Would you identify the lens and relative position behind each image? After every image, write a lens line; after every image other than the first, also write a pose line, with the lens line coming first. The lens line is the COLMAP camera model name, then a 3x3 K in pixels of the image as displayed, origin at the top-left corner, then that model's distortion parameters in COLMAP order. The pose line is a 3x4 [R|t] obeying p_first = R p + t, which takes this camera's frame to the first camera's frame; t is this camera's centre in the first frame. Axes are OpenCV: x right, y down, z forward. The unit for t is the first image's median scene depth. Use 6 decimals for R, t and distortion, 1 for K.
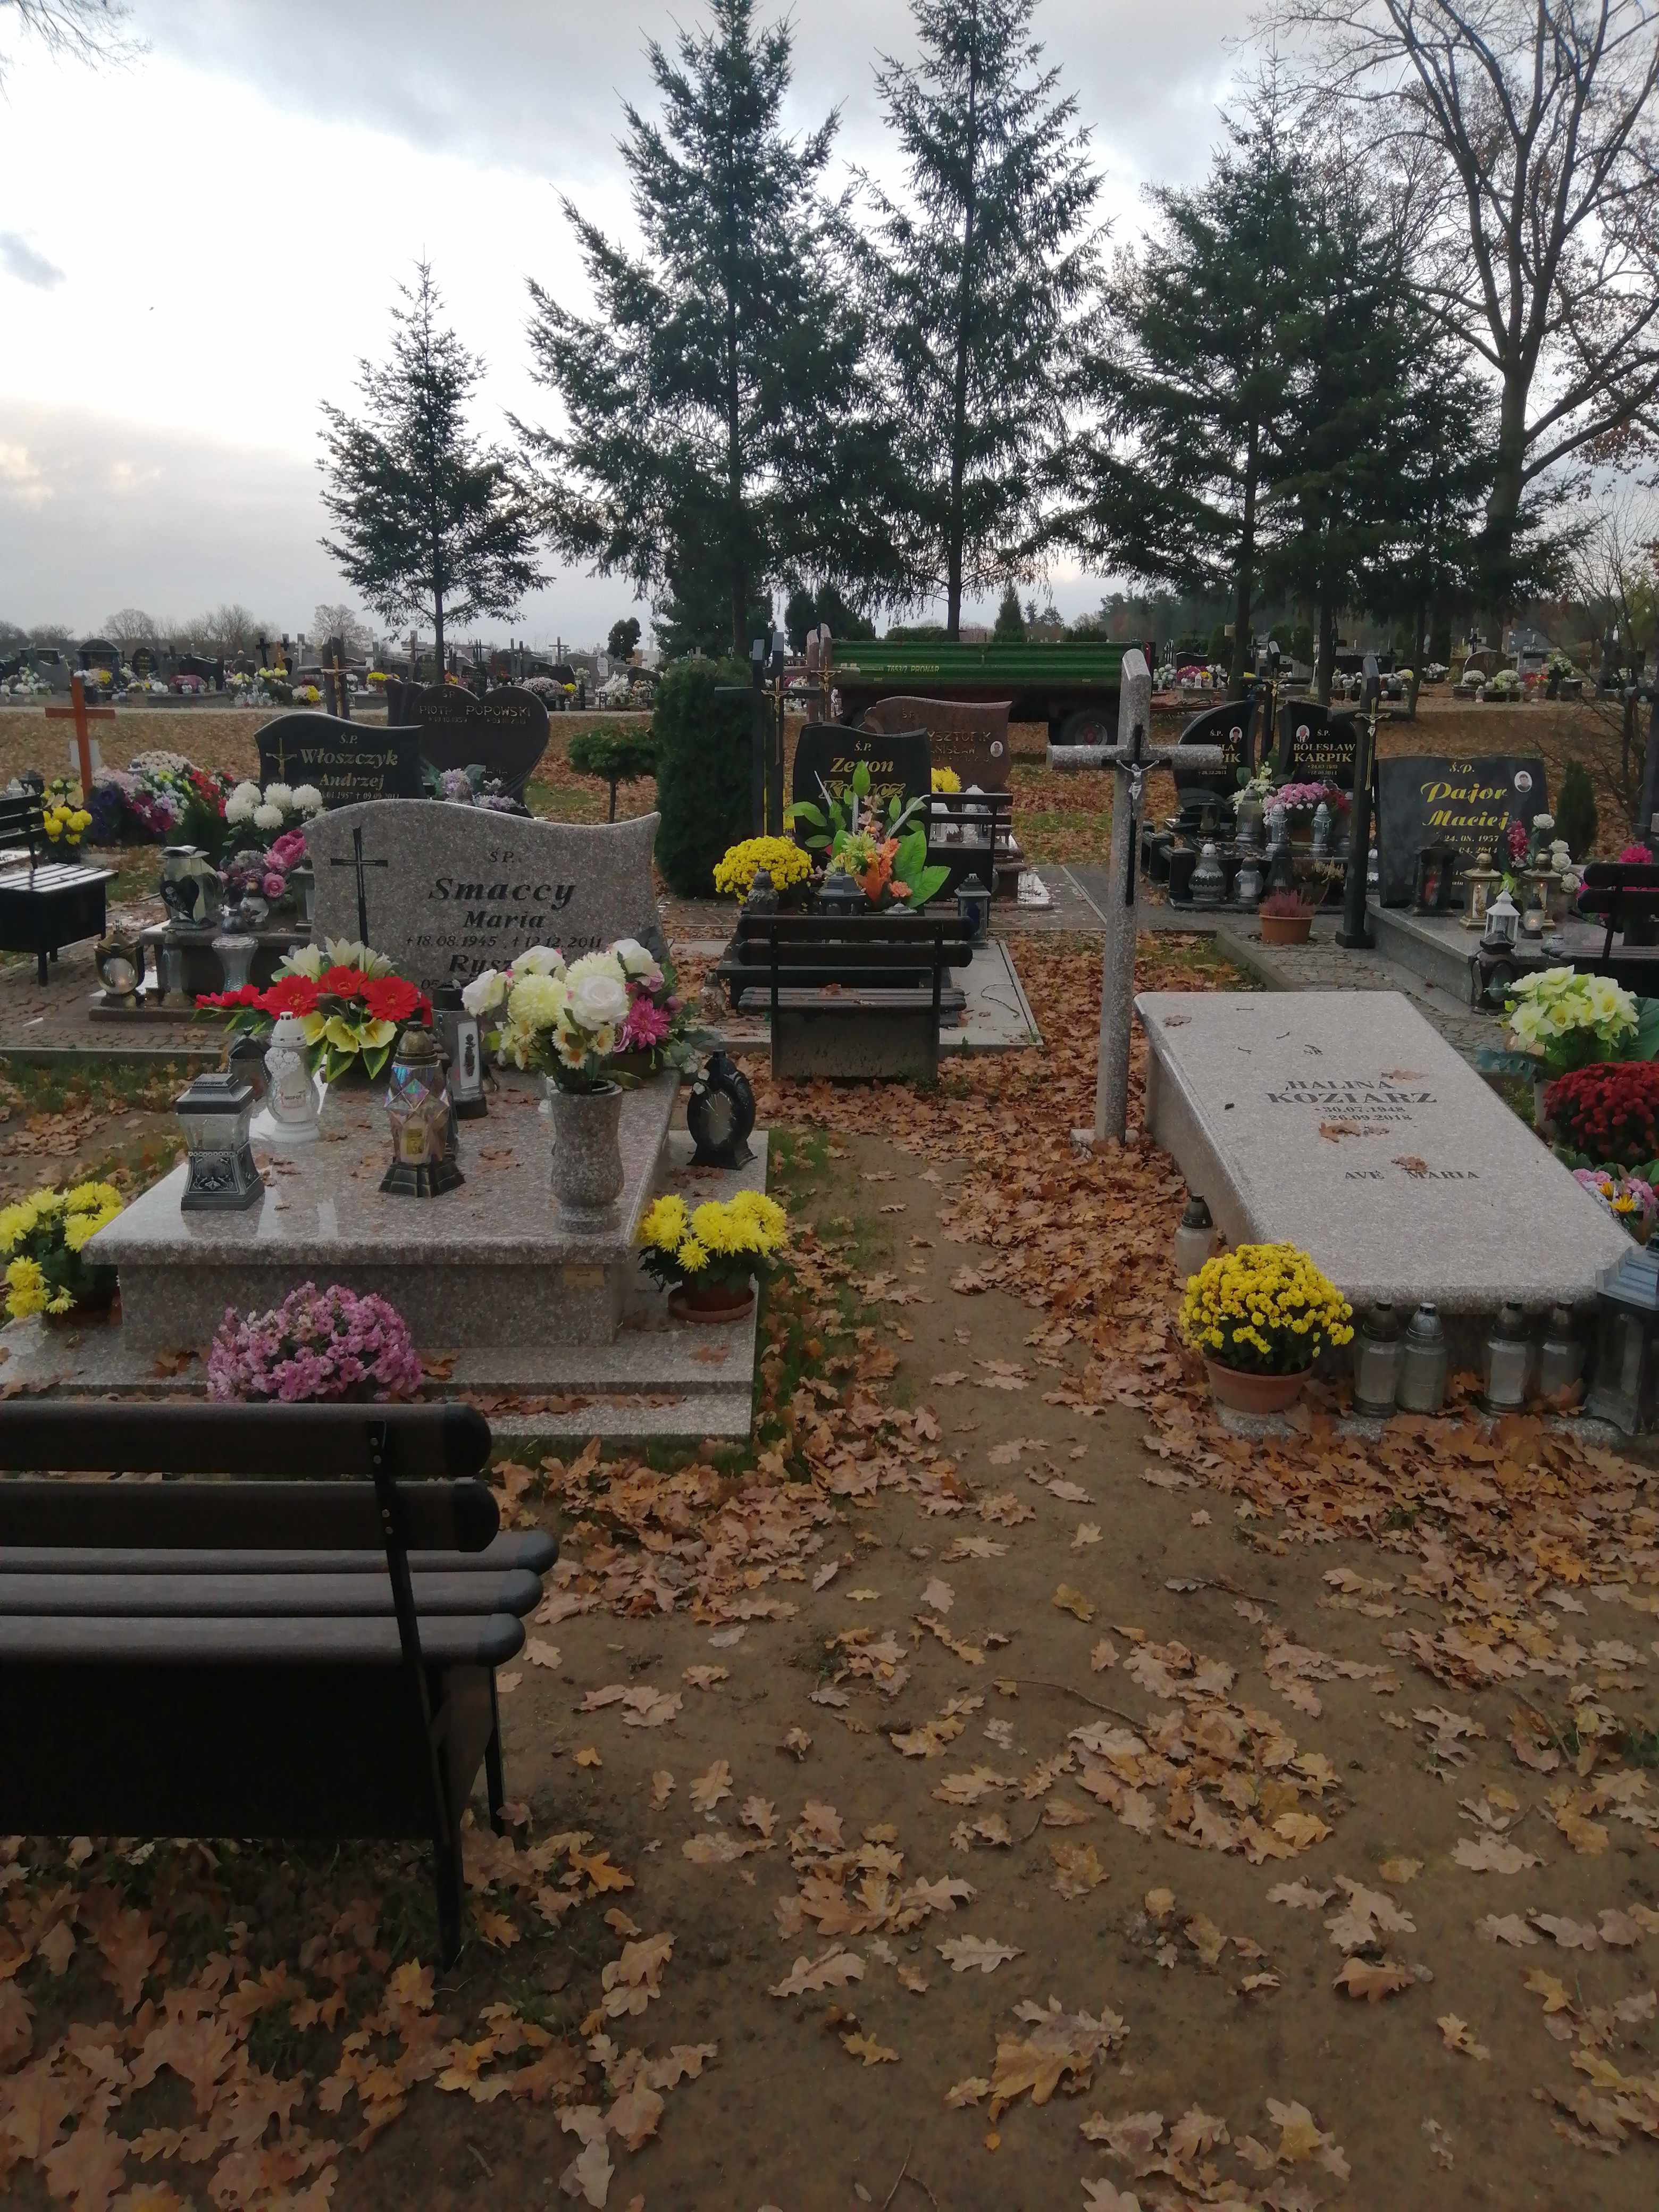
lens RADIAL K [[1703.1, 0, 846.6], [0, 1703.1, 1105.6], [0, 0, 1]] dist [0.218721, -0.449177]
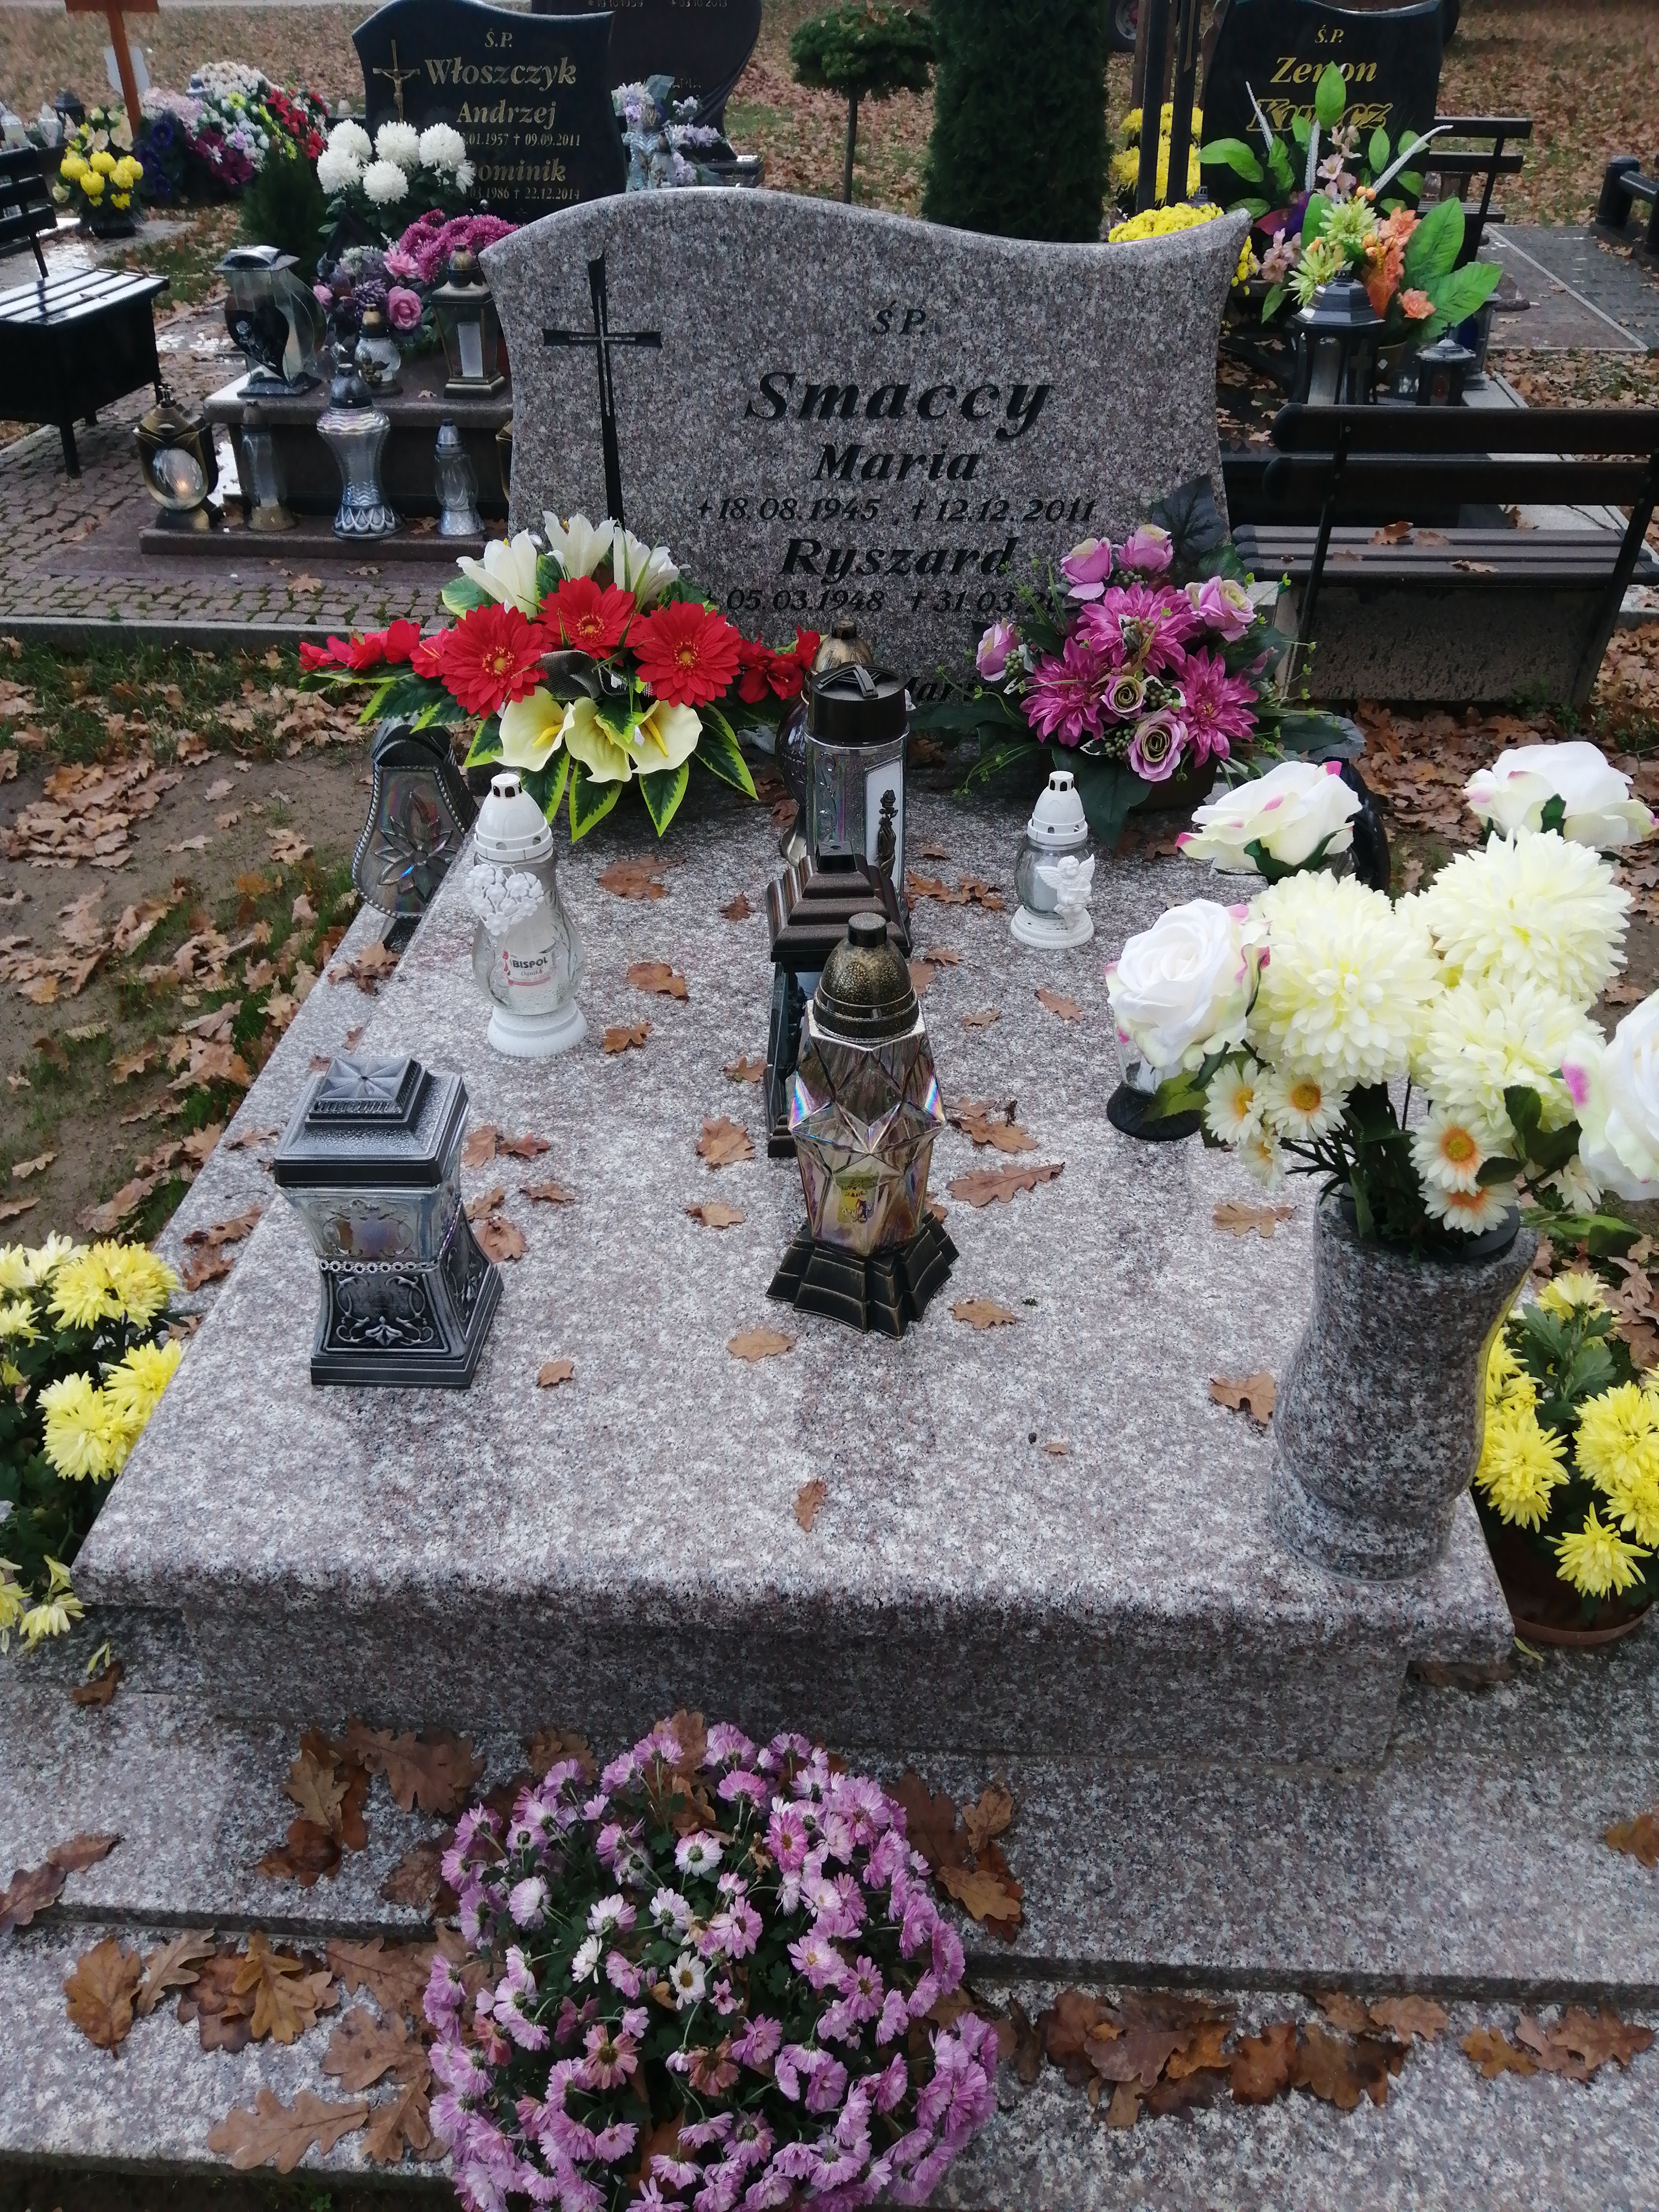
lens RADIAL K [[1807.5, 0, 877.7], [0, 1807.5, 1104.6], [0, 0, 1]] dist [0.038062, -0.052965]
pose [[0.997366, 0.028331, -0.066776, -0.116340], [-0.005501, 0.947466, 0.319810, -0.070310], [0.072328, -0.318601, 0.945126, 0.327242]]
